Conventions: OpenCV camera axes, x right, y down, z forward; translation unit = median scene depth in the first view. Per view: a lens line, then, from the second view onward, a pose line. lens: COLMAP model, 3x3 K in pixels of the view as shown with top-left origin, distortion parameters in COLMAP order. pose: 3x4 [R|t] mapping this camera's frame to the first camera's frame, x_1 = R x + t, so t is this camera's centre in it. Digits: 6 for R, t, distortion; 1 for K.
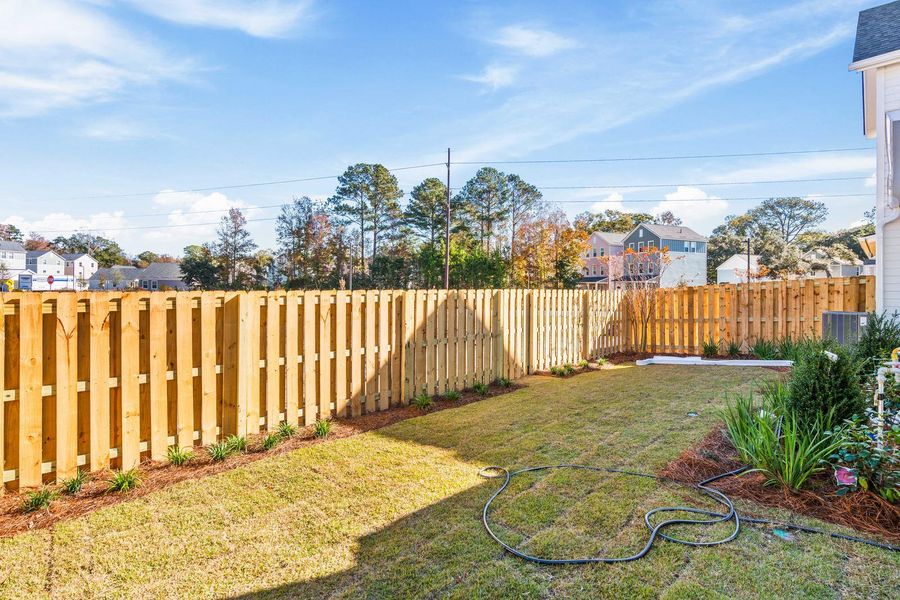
lens RADIAL K [[433.3, 0, 455.0], [0, 433.3, 284.9], [0, 0, 1]] dist [-0.002313, 0.000018]
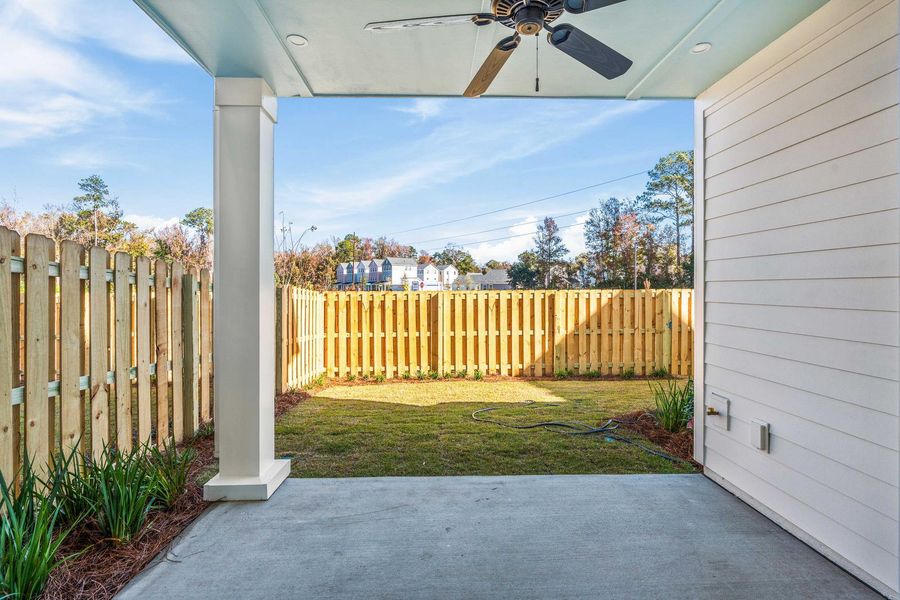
lens RADIAL K [[456.8, 0, 445.7], [0, 456.8, 291.9], [0, 0, 1]] dist [-0.001200, 0.000242]
pose [[0.738904, -0.002058, -0.673808, 0.077768], [0.009334, 0.999931, 0.007182, 0.000631], [0.673746, -0.011596, 0.738872, -0.035297]]
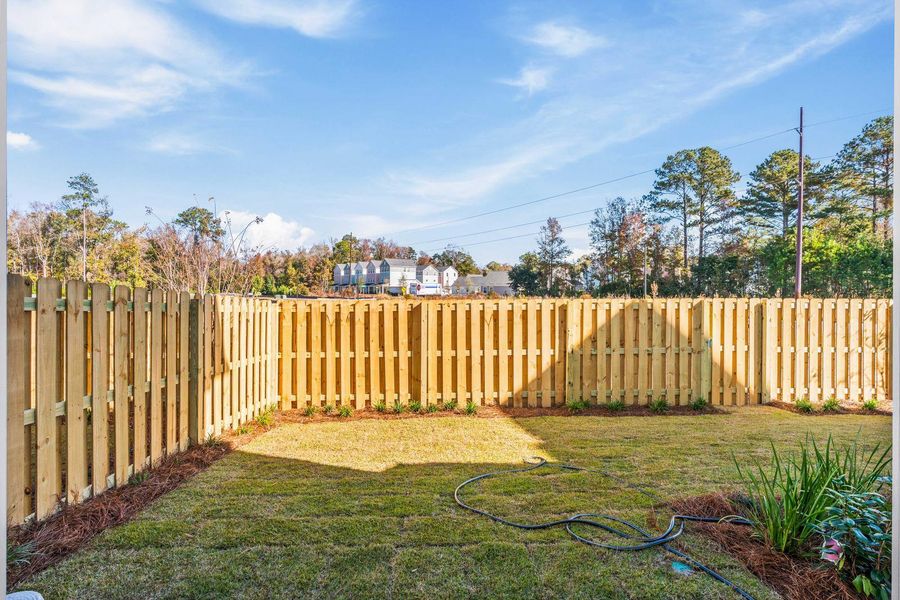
lens RADIAL K [[456.8, 0, 445.7], [0, 456.8, 291.9], [0, 0, 1]] dist [-0.001200, 0.000242]
pose [[0.737419, -0.001666, -0.675434, 0.056379], [0.006221, 0.999971, 0.004326, -0.001718], [0.675407, -0.007392, 0.737408, -0.004118]]
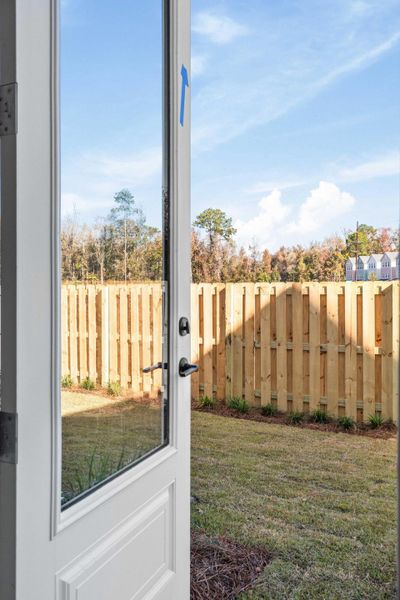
lens RADIAL K [[504.6, 0, 199.6], [0, 504.6, 286.3], [0, 0, 1]] dist [0.000291, 0.000609]
pose [[0.233901, -0.008701, -0.972221, 0.126346], [0.005958, 0.999954, -0.007516, 0.003651], [0.972242, -0.004034, 0.233942, 0.091909]]
